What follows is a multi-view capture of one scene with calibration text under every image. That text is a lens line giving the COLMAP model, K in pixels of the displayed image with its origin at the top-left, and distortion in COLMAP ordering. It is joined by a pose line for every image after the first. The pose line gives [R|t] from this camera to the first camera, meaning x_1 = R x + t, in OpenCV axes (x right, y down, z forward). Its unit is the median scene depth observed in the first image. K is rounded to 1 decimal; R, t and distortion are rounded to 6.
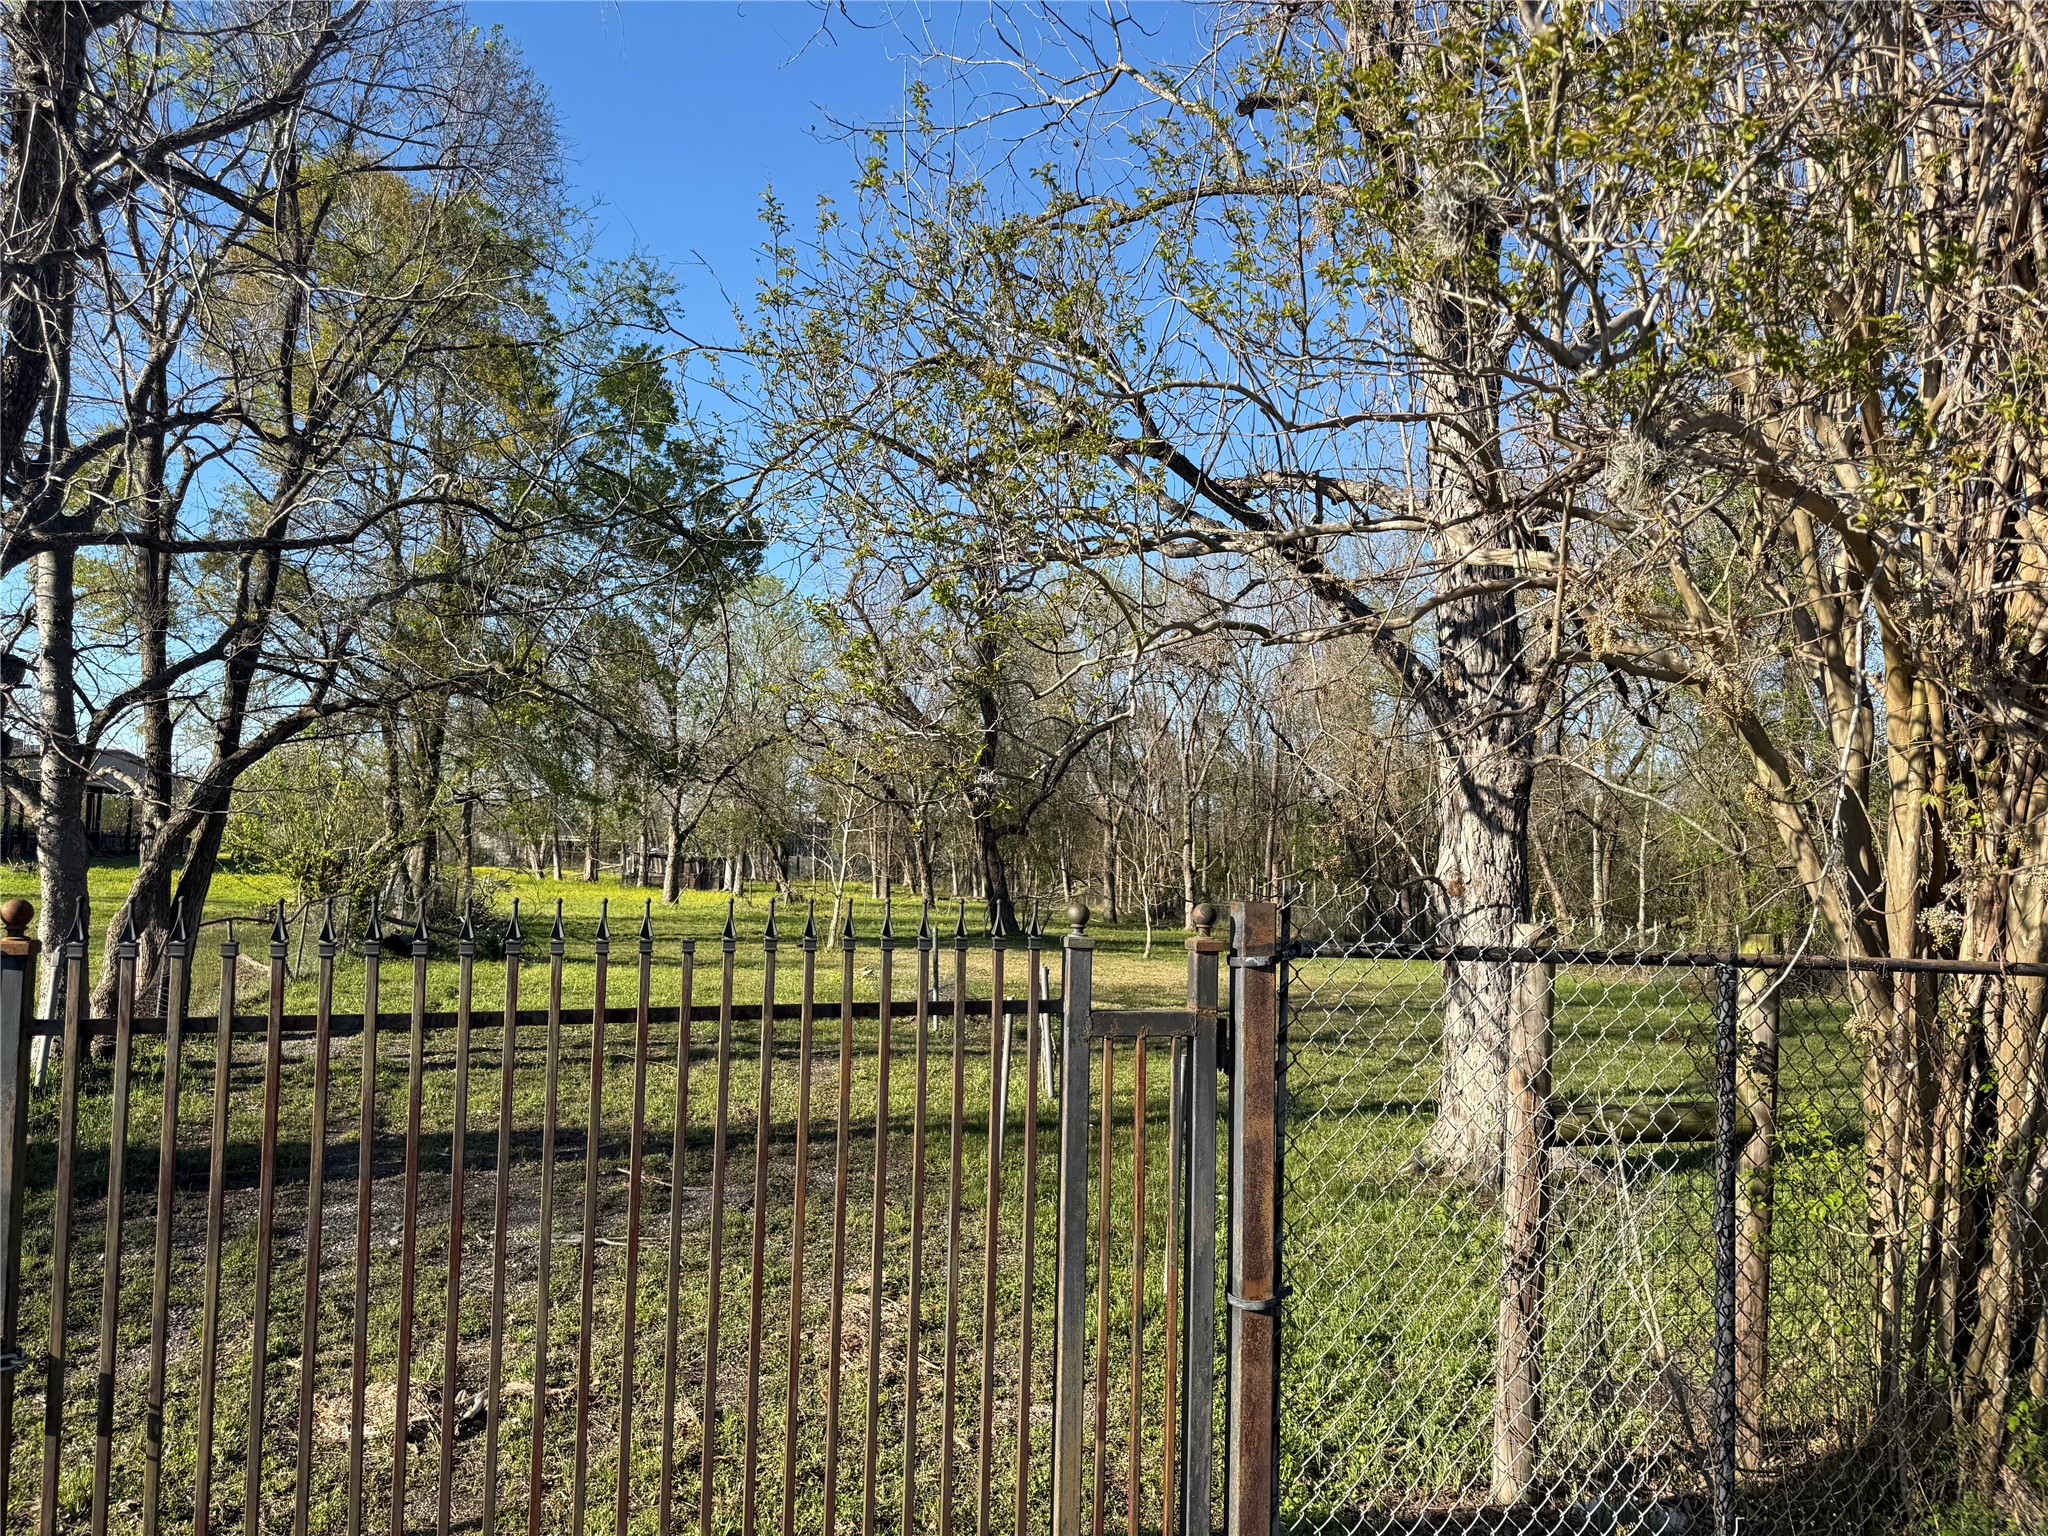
lens RADIAL K [[1467.2, 0, 1010.9], [0, 1467.2, 788.4], [0, 0, 1]] dist [0.032917, -0.035219]
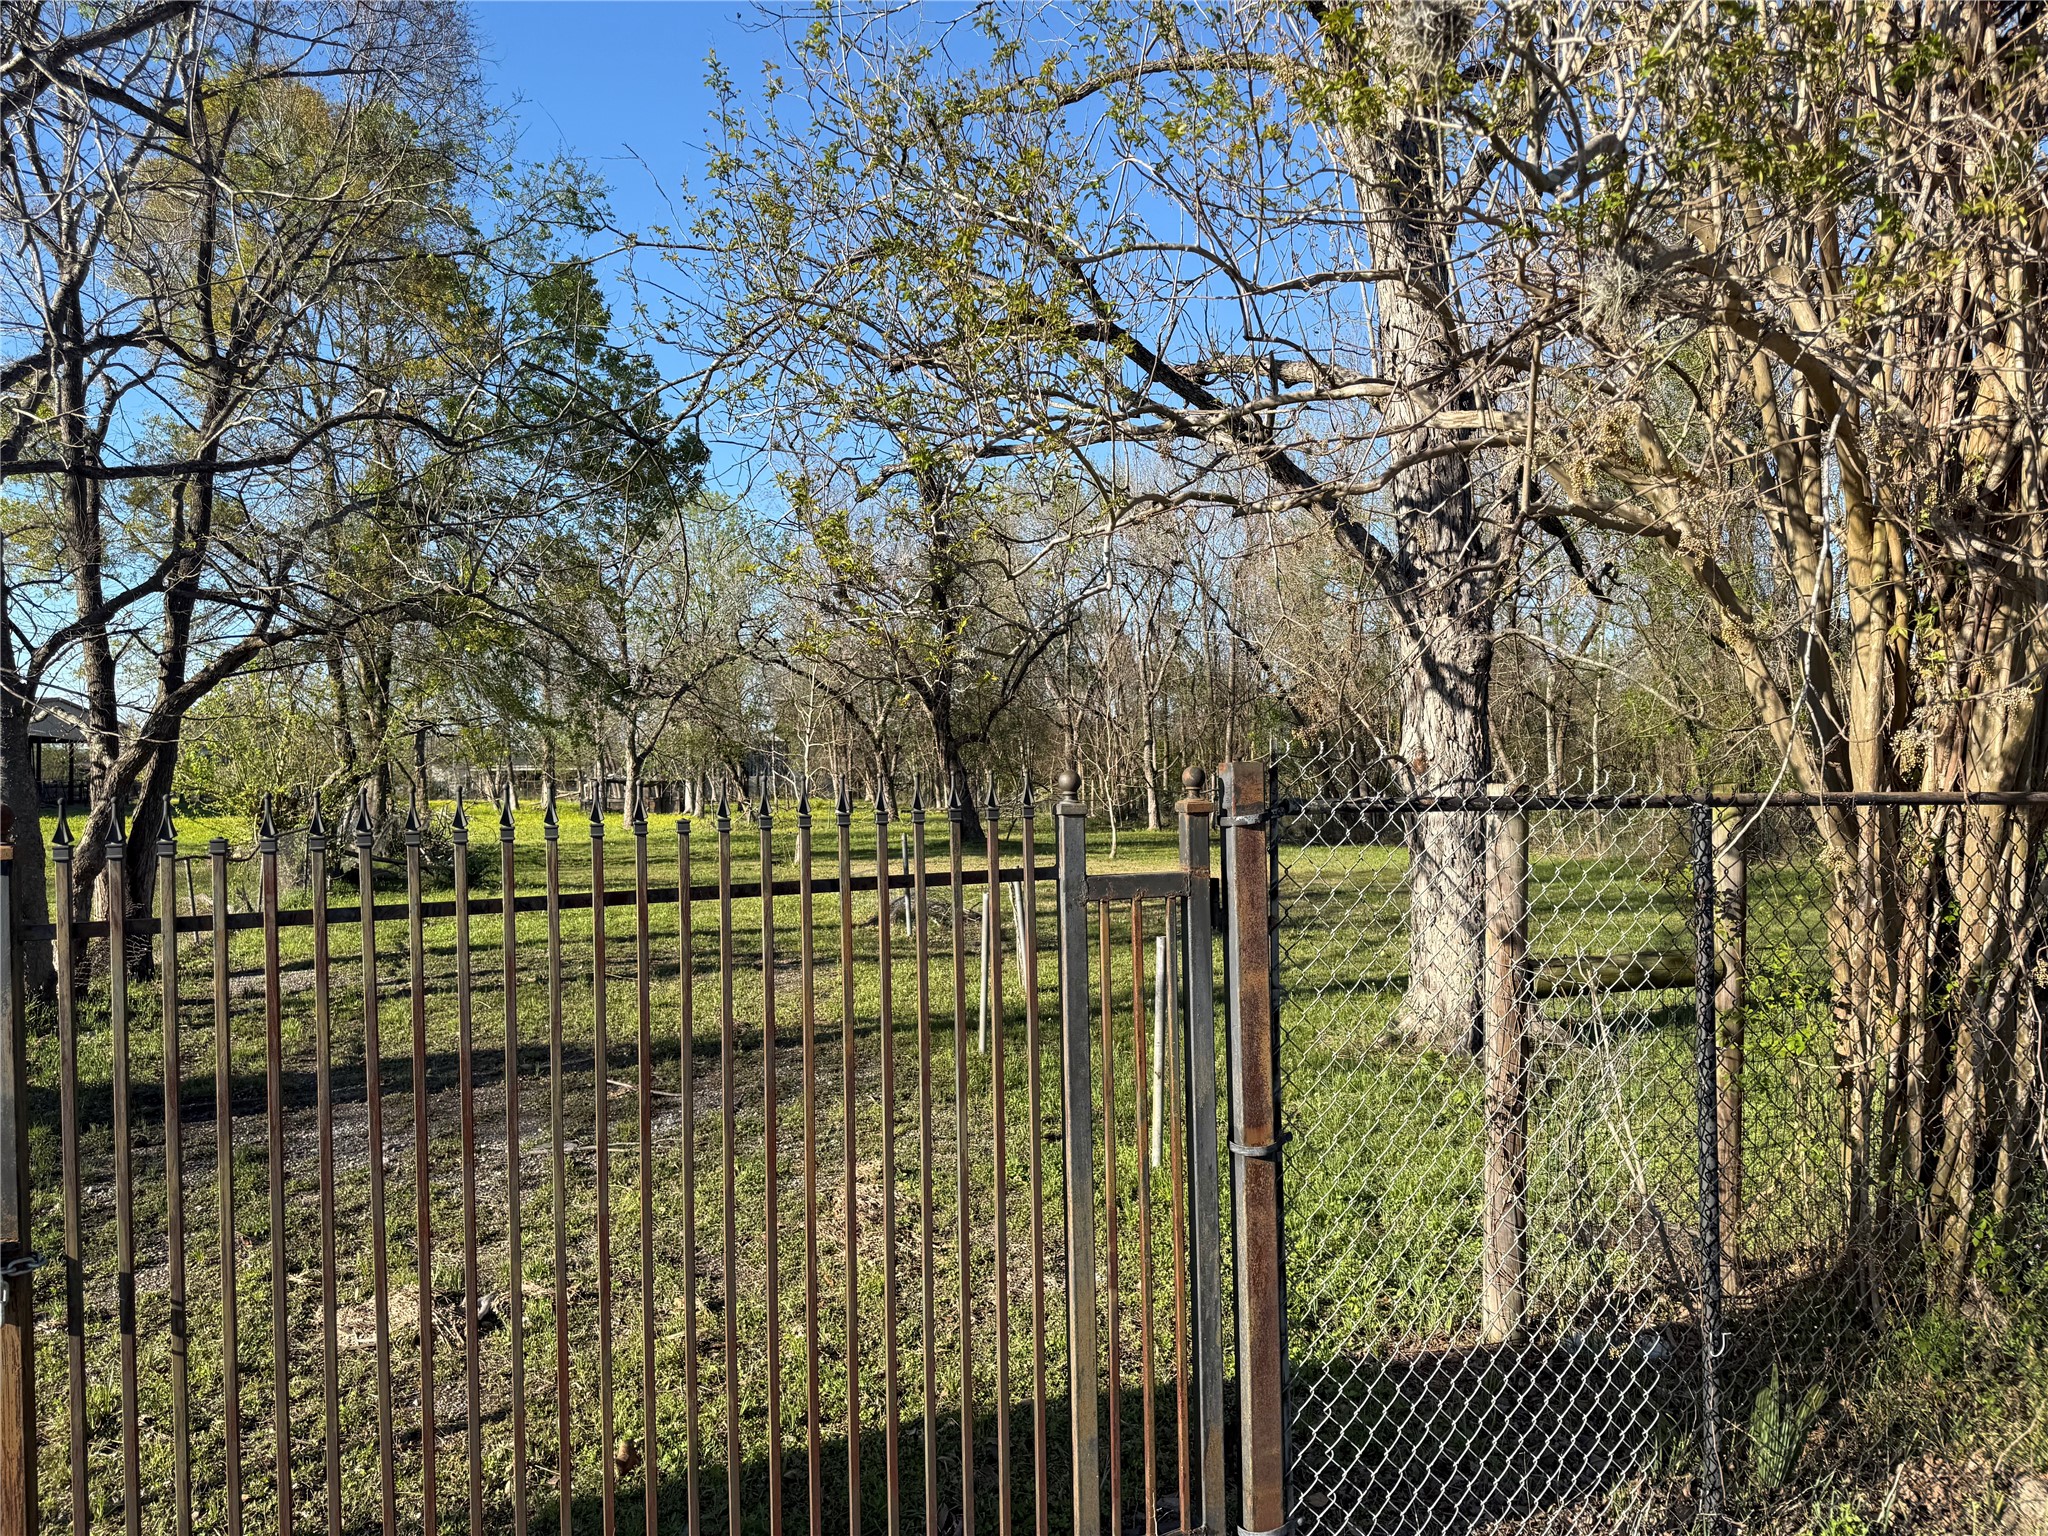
lens RADIAL K [[1468.6, 0, 1015.6], [0, 1468.6, 772.3], [0, 0, 1]] dist [0.027849, -0.028585]
pose [[0.998468, -0.046080, 0.030642, -0.006181], [0.044473, 0.997698, 0.051193, 0.007985], [-0.032930, -0.049752, 0.998219, 0.000018]]
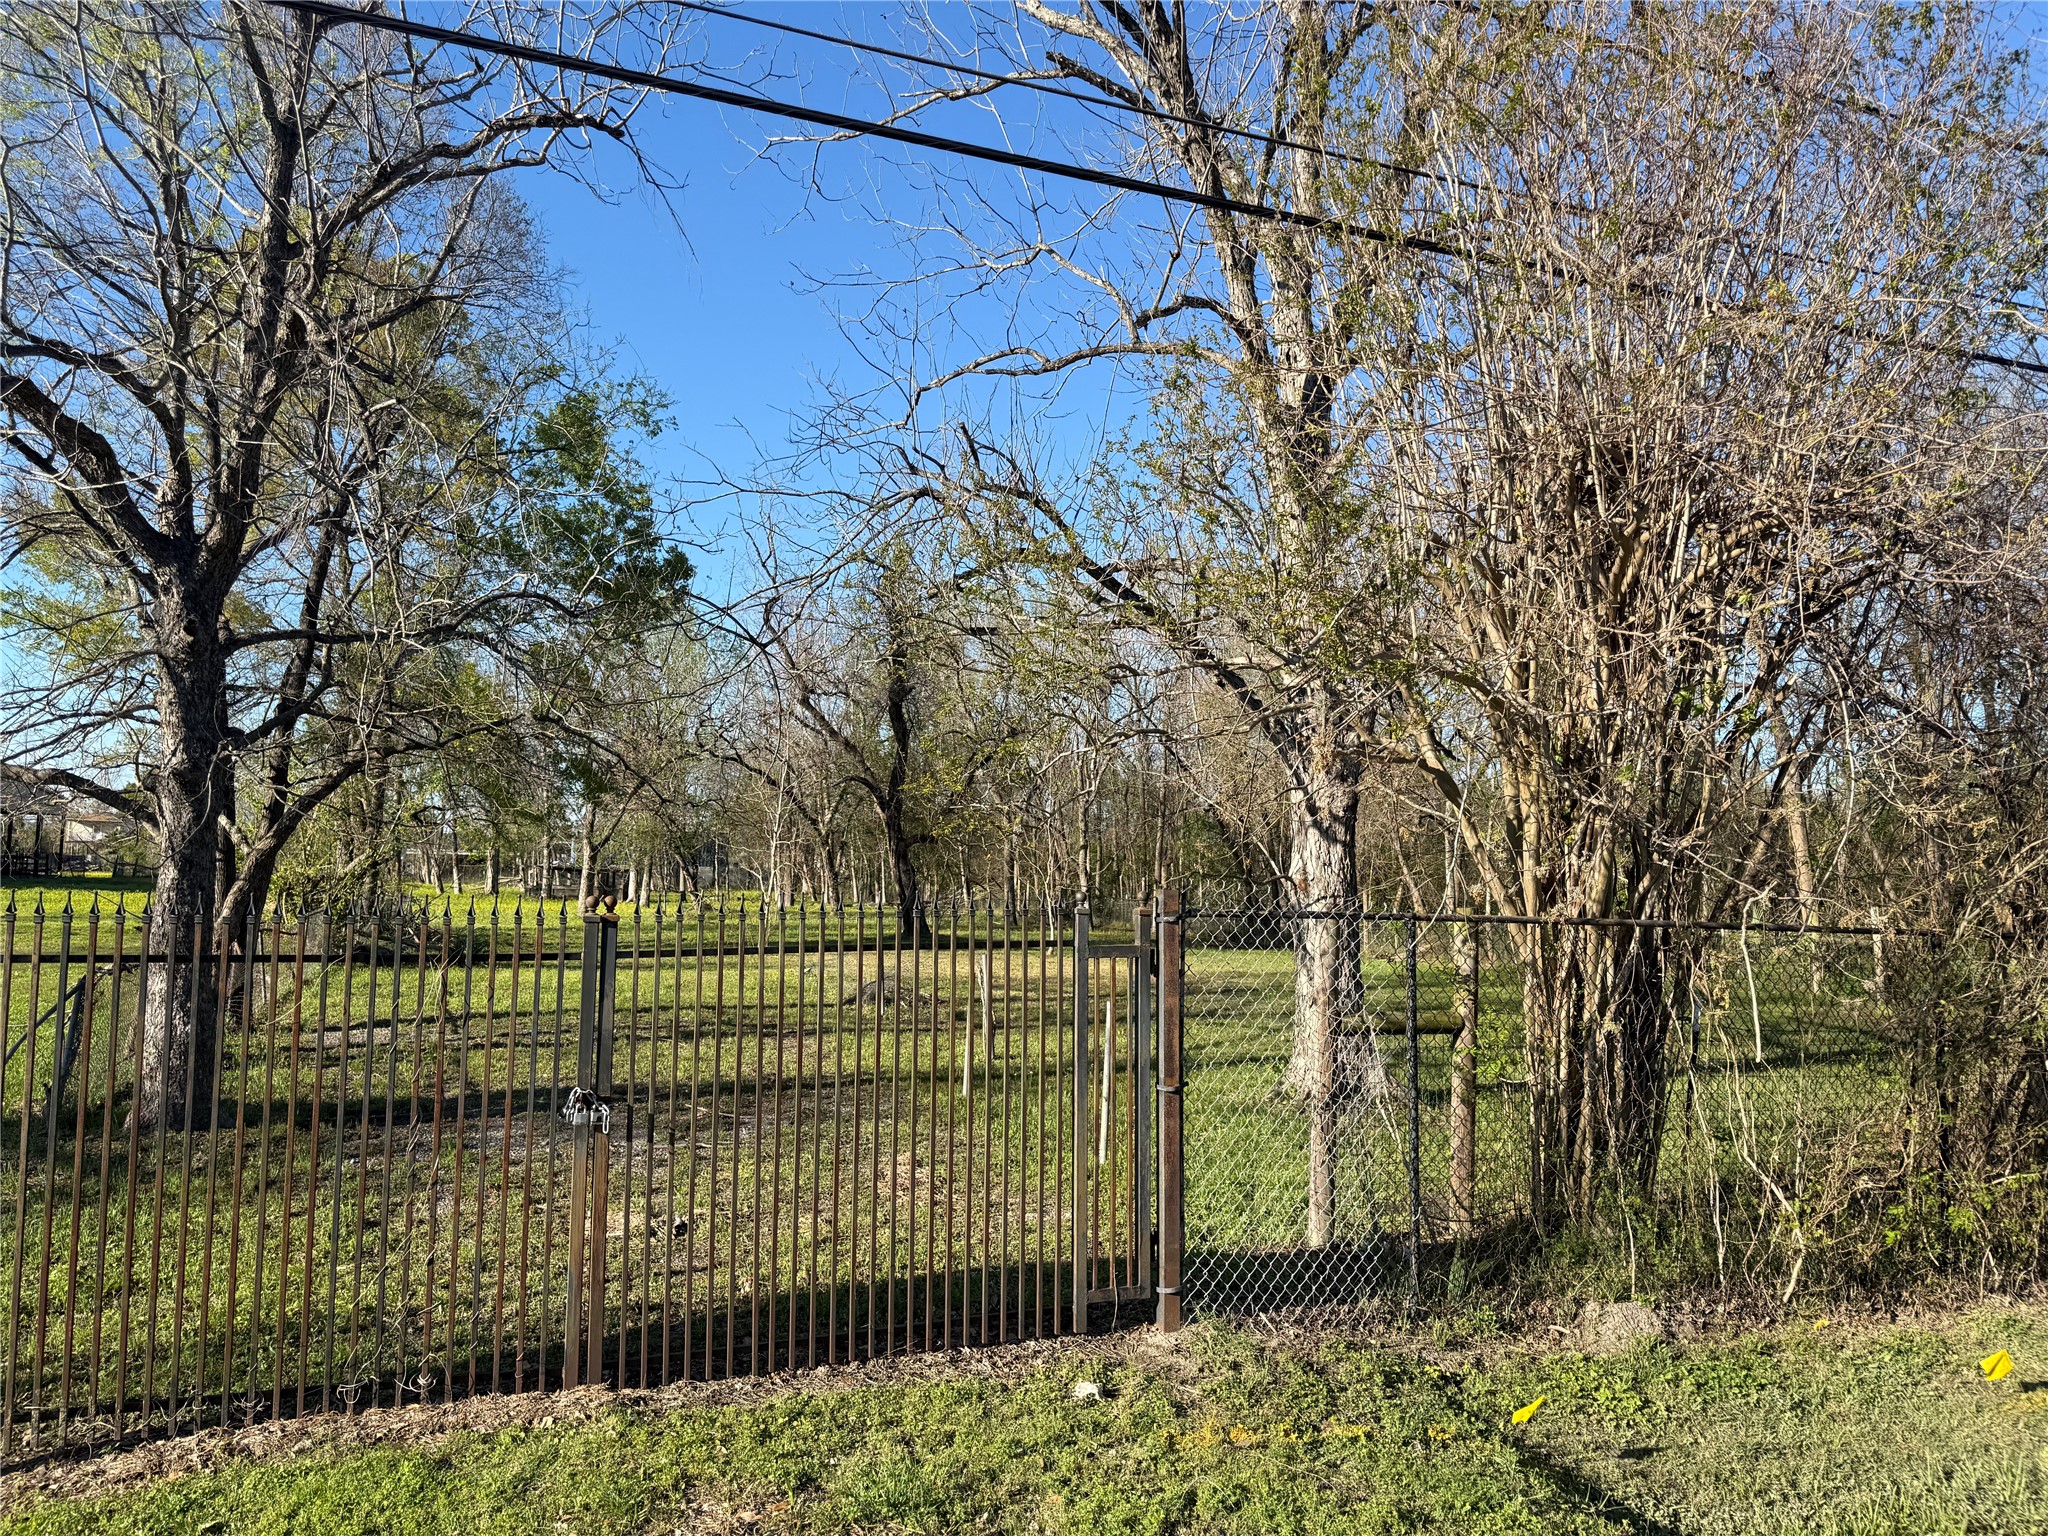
lens RADIAL K [[1469.5, 0, 1020.2], [0, 1469.5, 755.9], [0, 0, 1]] dist [0.027164, -0.027739]
pose [[0.996540, -0.009563, 0.082565, -0.061388], [0.011671, 0.999617, -0.025093, -0.017934], [-0.082293, 0.025970, 0.996270, -0.305402]]
